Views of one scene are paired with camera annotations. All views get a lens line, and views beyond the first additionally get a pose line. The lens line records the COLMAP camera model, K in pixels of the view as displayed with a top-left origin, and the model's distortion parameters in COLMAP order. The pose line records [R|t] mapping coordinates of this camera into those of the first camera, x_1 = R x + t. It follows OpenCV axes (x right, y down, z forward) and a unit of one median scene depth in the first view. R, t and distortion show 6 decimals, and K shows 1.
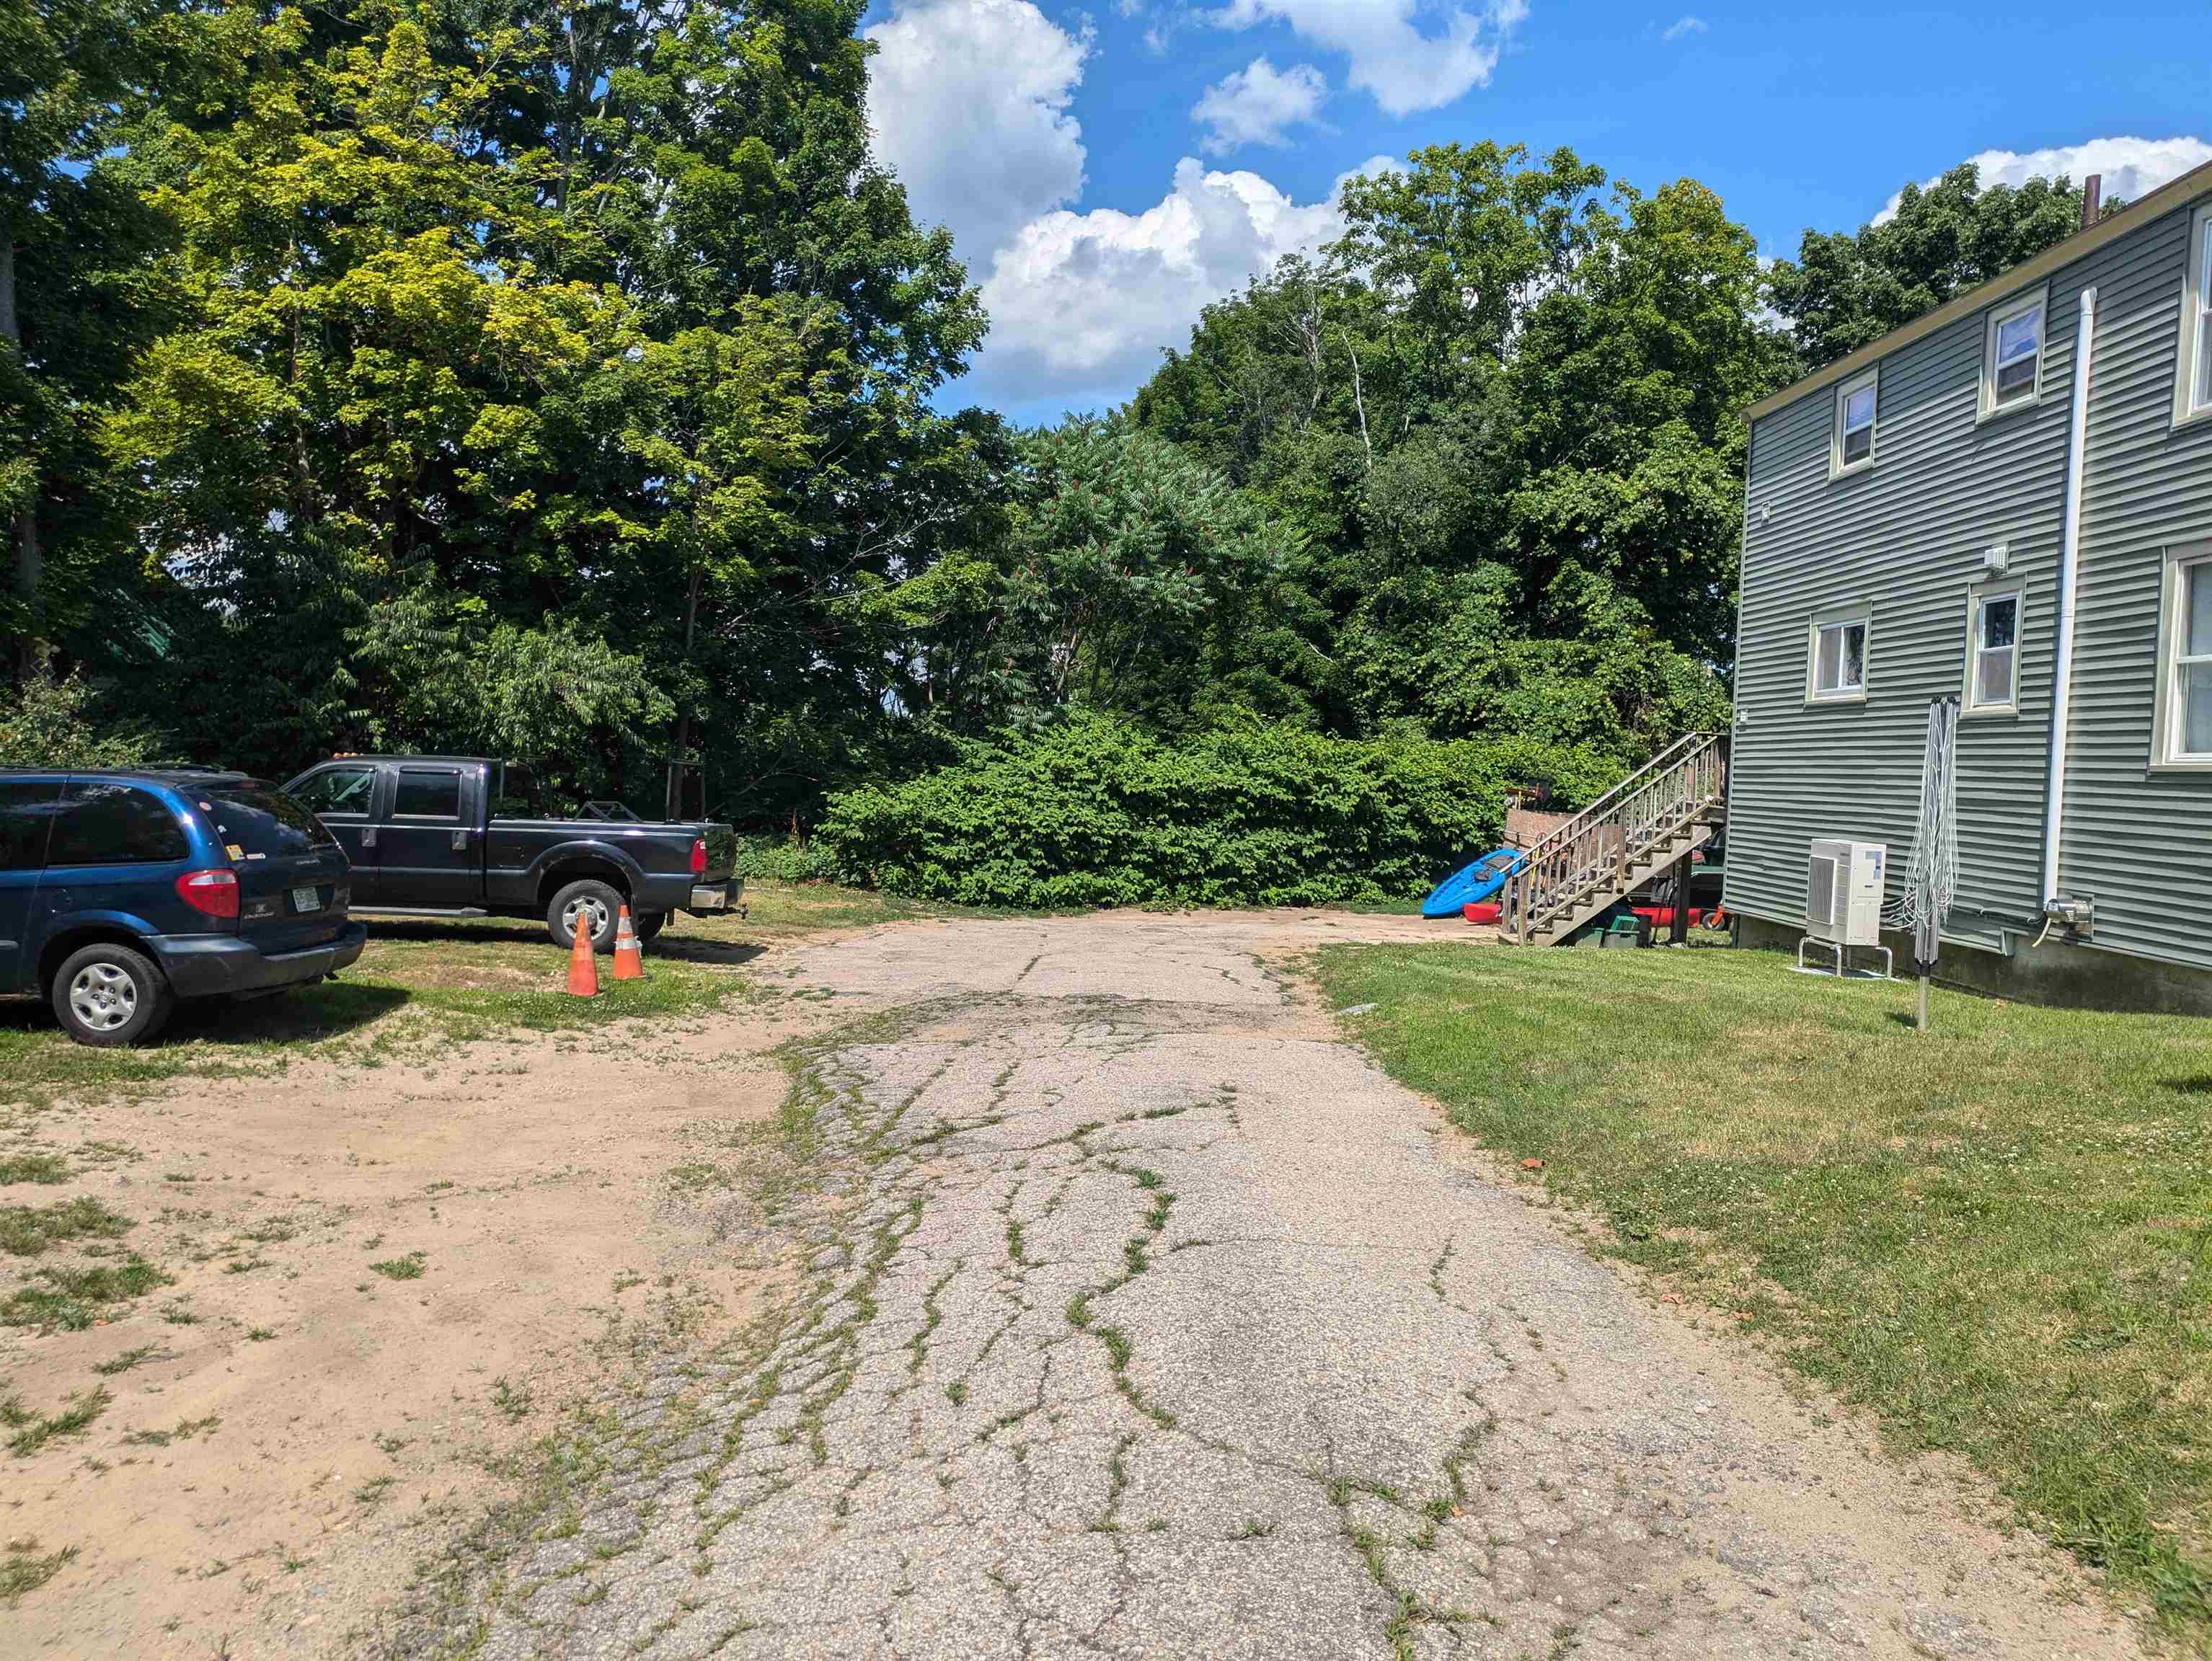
lens RADIAL K [[1647.9, 0, 1106.0], [0, 1647.9, 890.5], [0, 0, 1]] dist [0.075573, -0.079679]
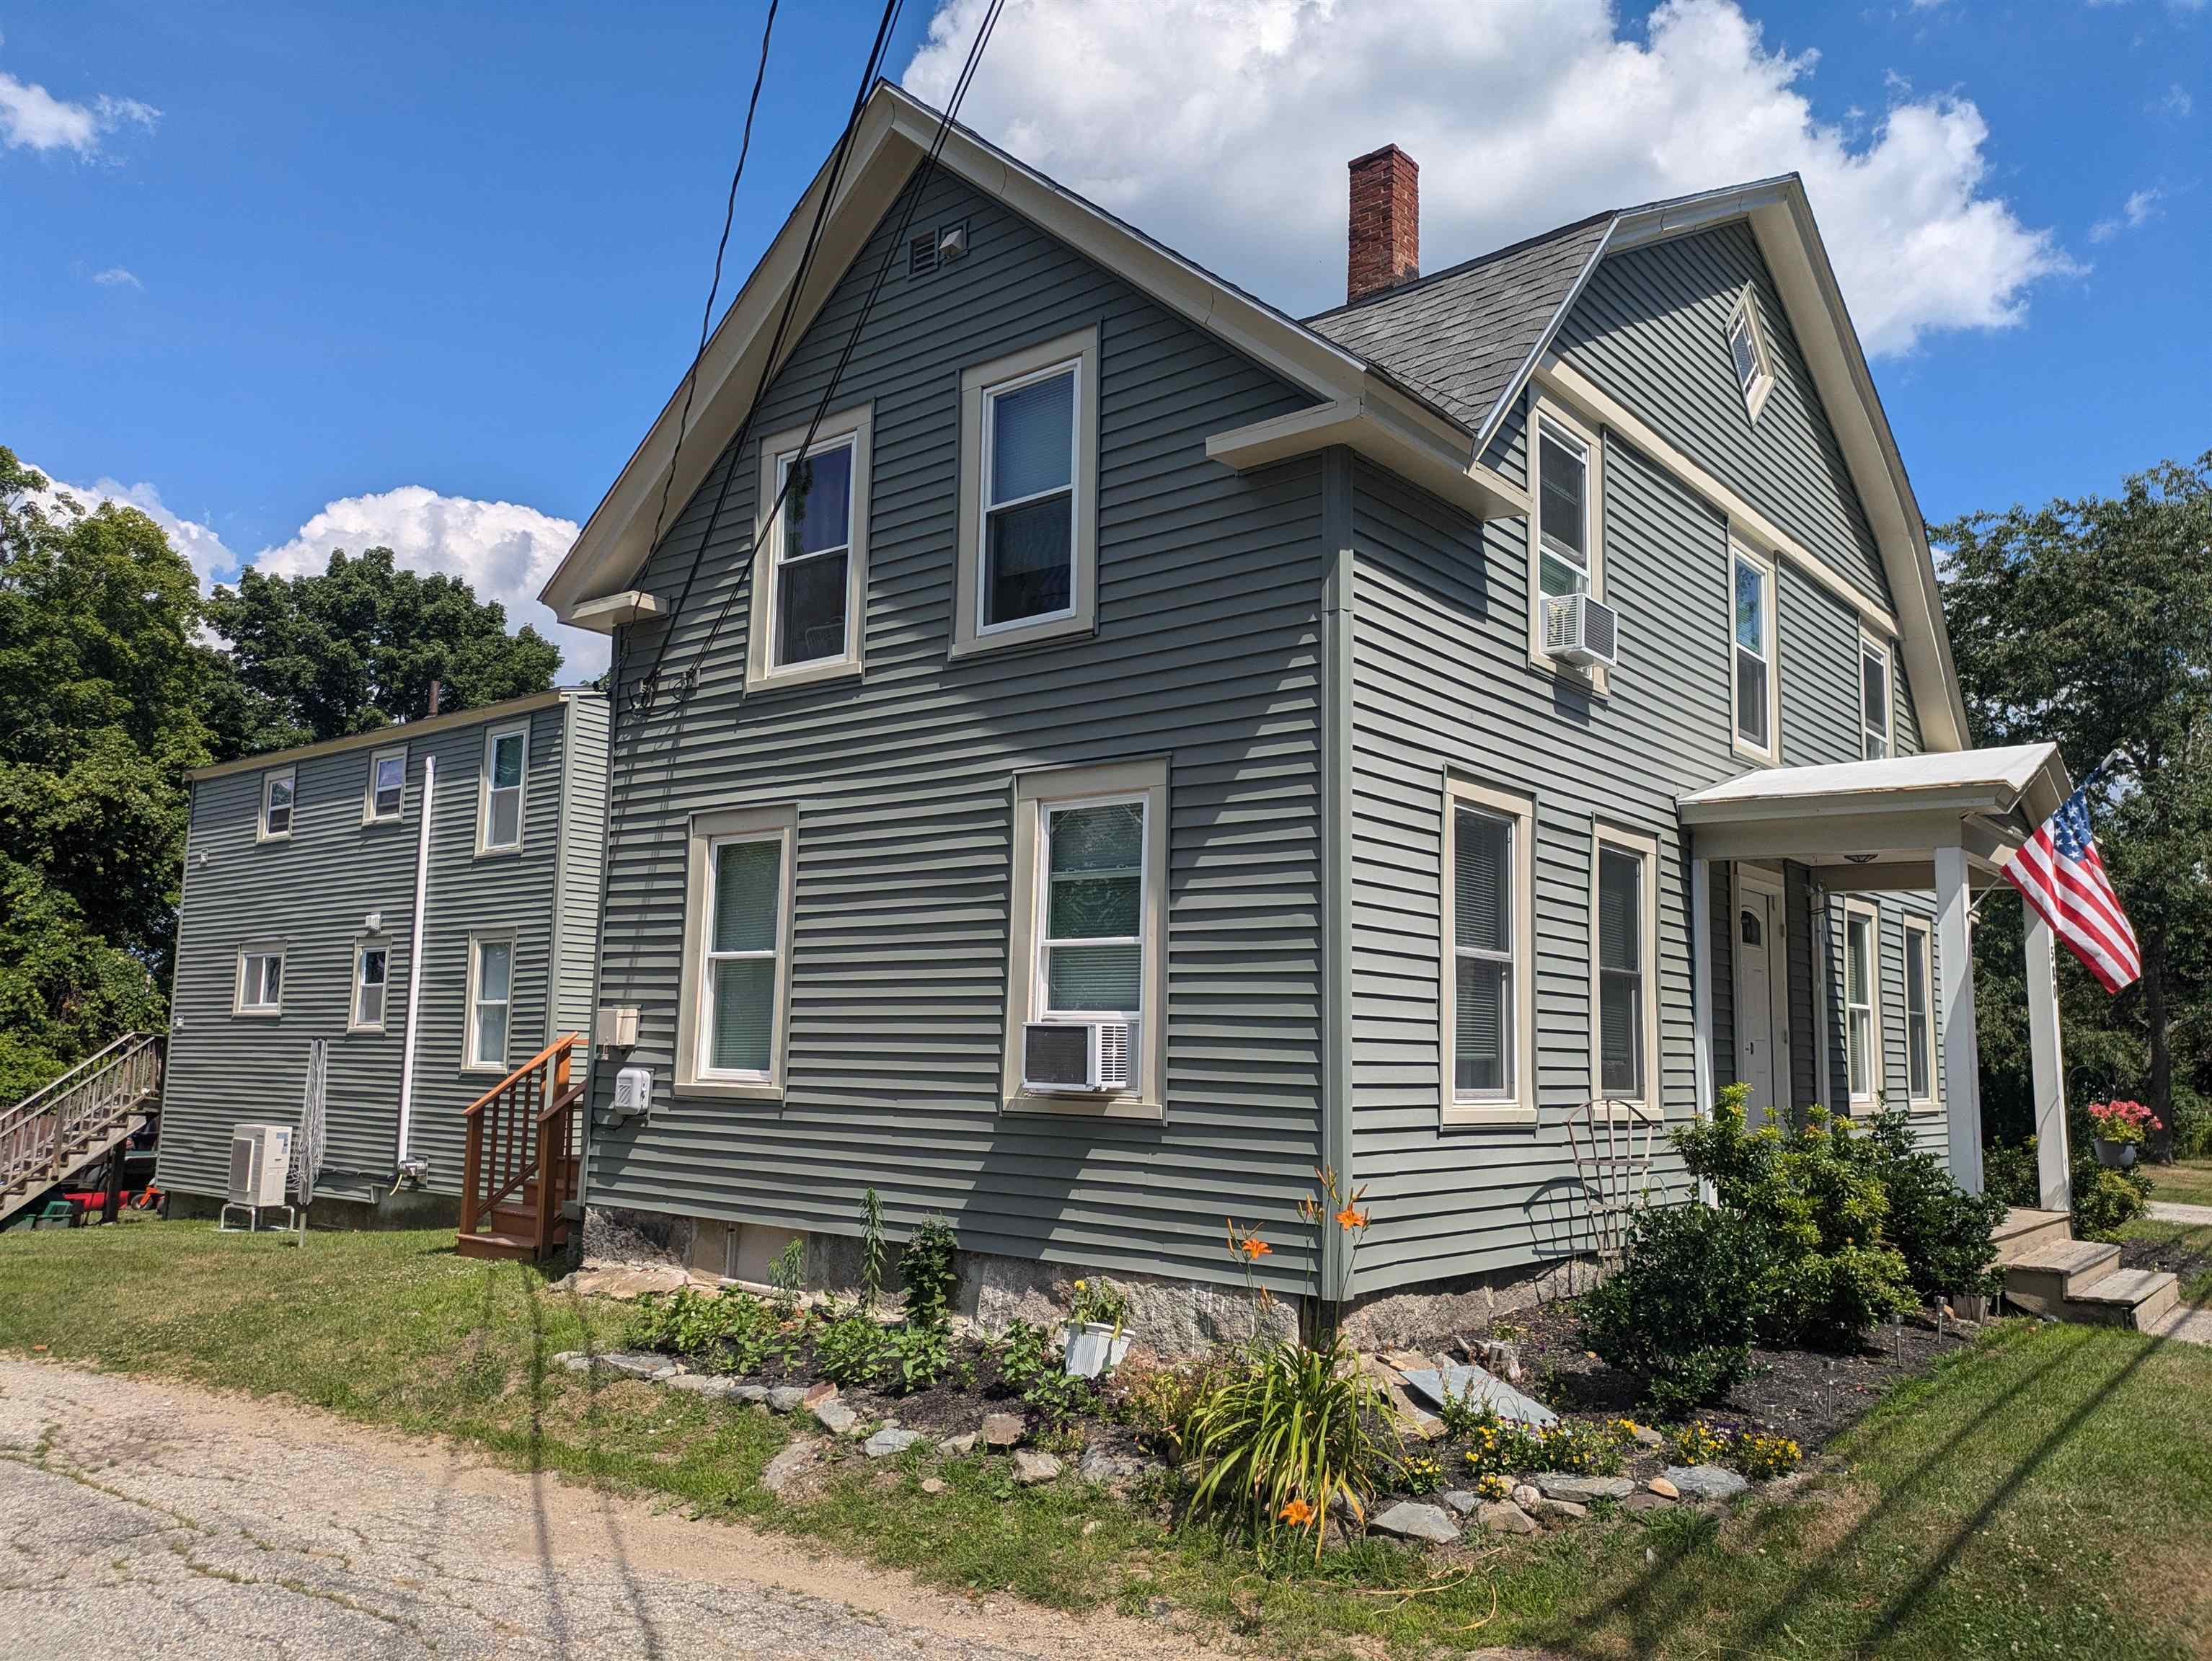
lens RADIAL K [[1652.6, 0, 1106.0], [0, 1652.6, 830.5], [0, 0, 1]] dist [0.019116, -0.009925]
pose [[0.639689, 0.094751, 0.762771, -0.086097], [0.059025, 0.983387, -0.171657, 0.003167], [-0.766364, 0.154830, 0.623469, -0.206728]]
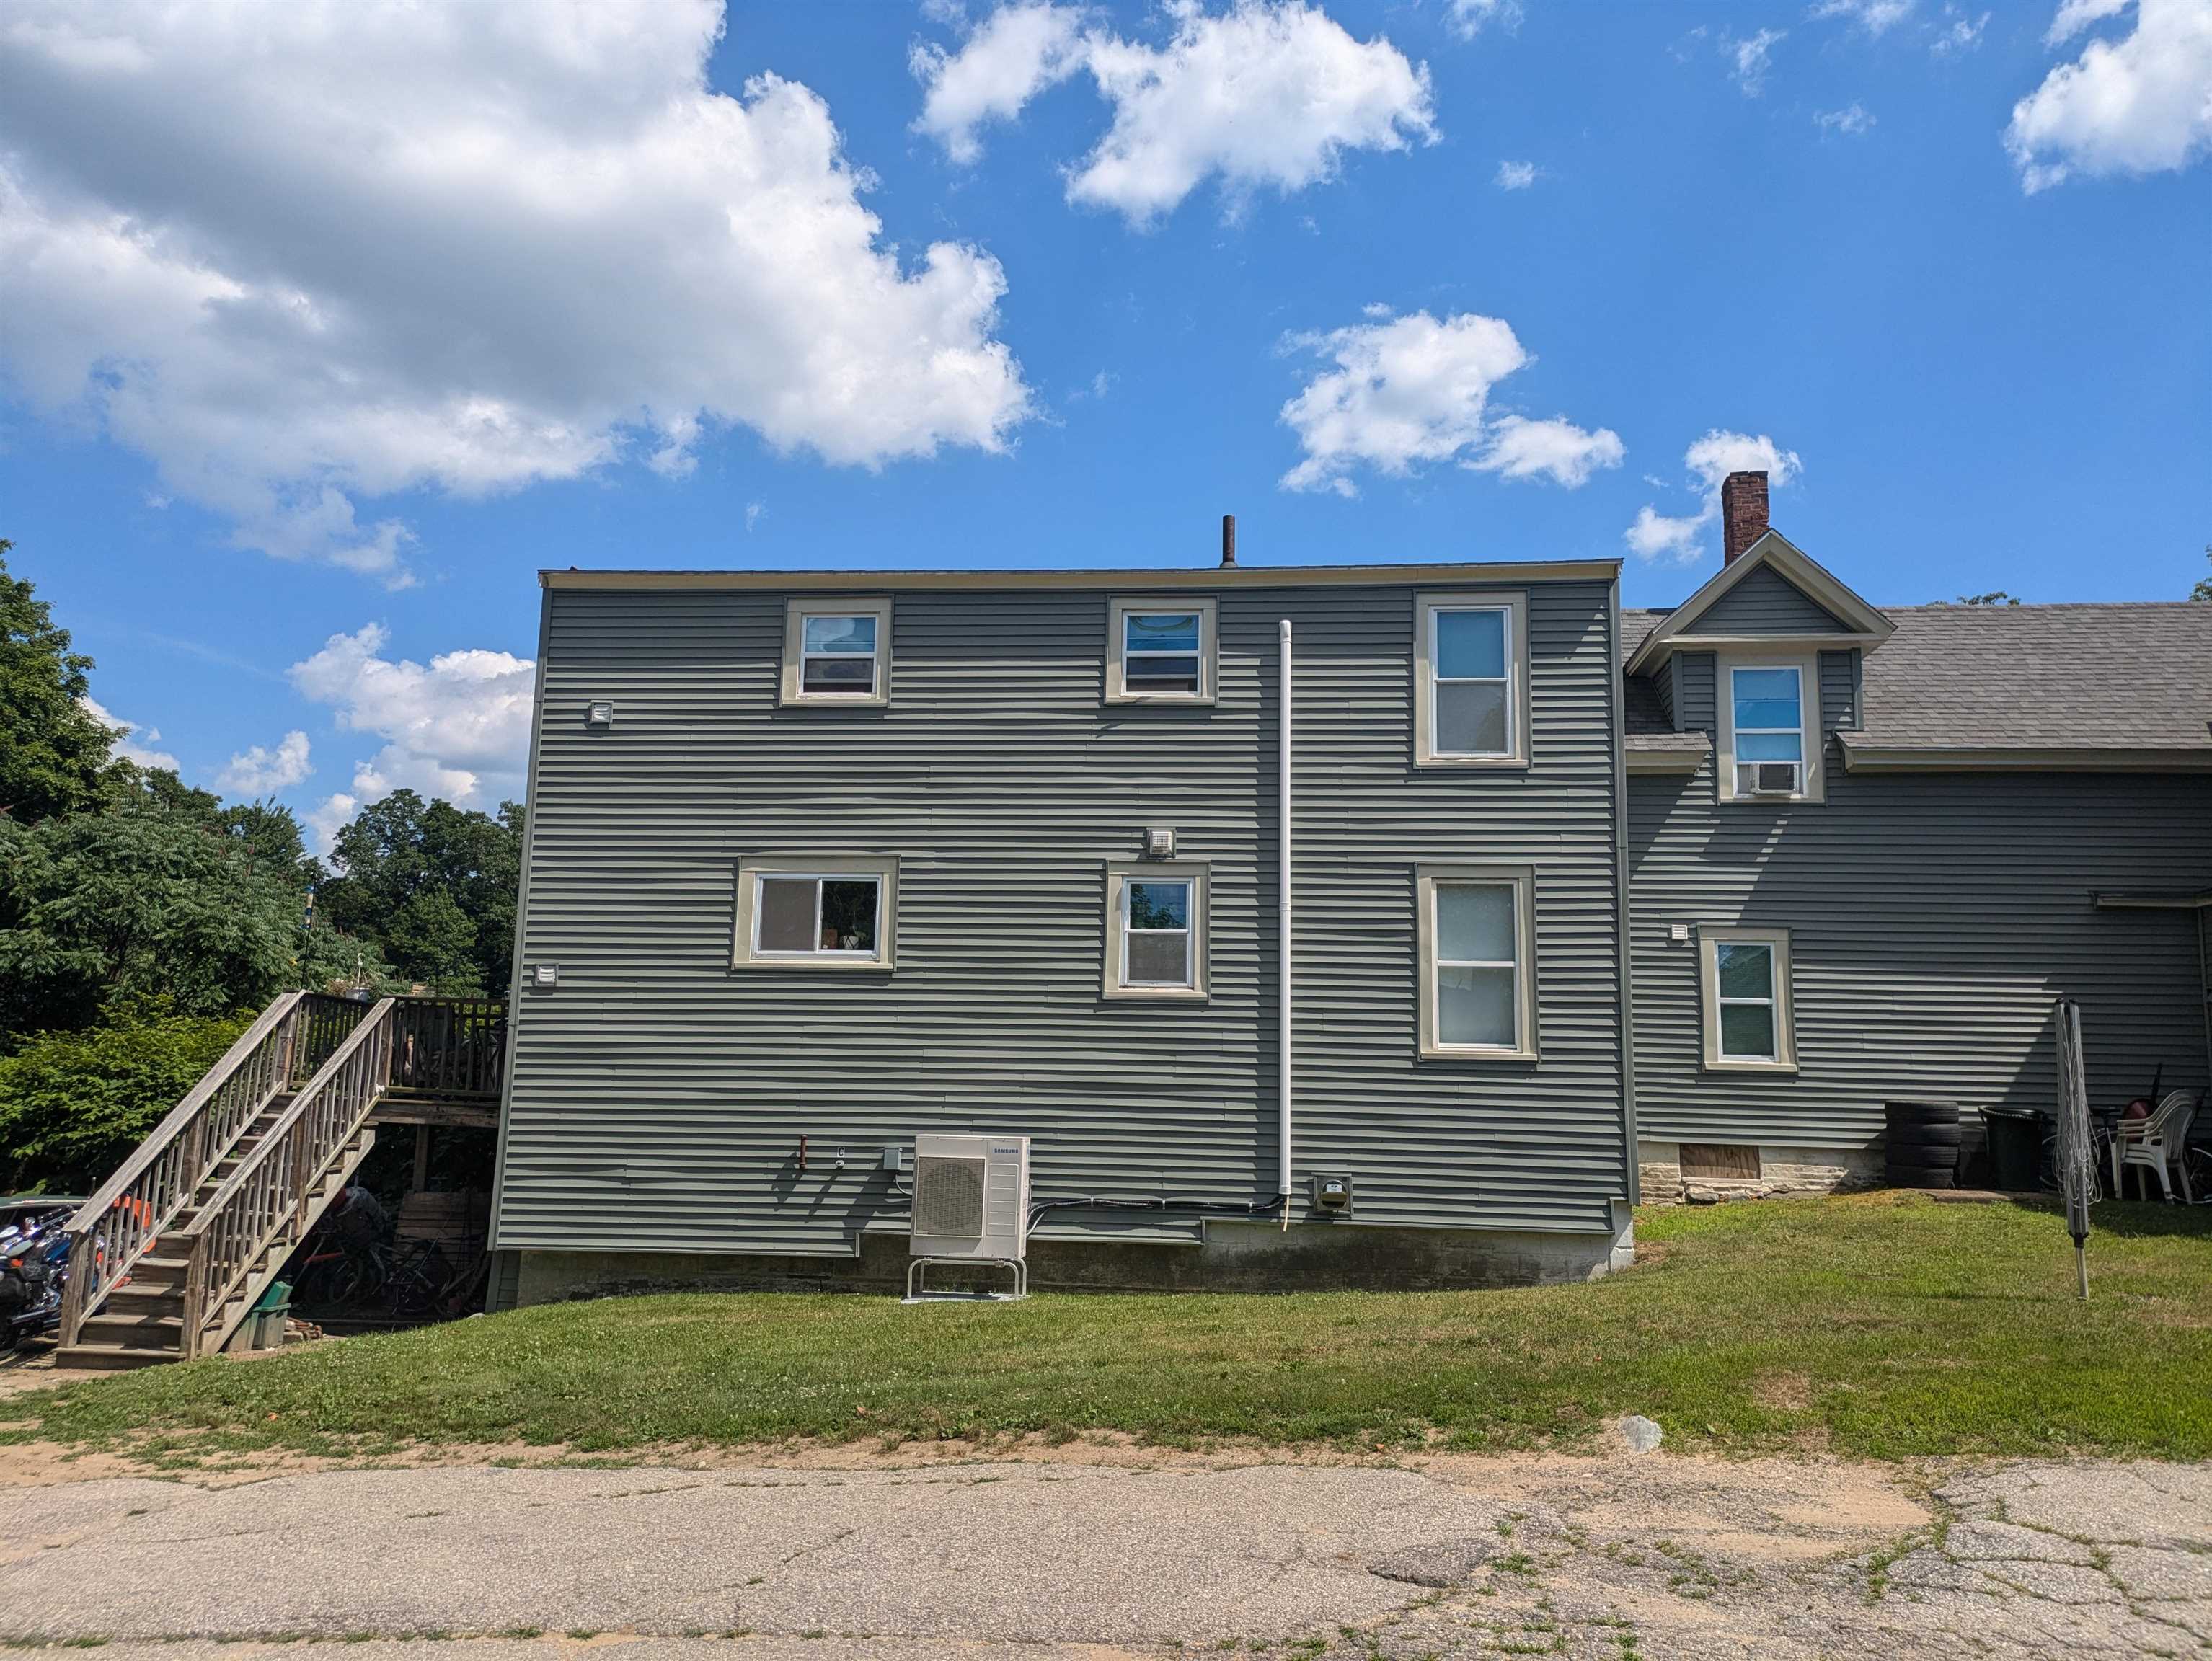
lens RADIAL K [[1652.6, 0, 1106.0], [0, 1652.6, 830.5], [0, 0, 1]] dist [0.019116, -0.009925]
pose [[0.089830, 0.147851, 0.984922, -0.239555], [0.061647, 0.986198, -0.153665, -0.029528], [-0.994047, 0.074521, 0.079475, 0.512594]]
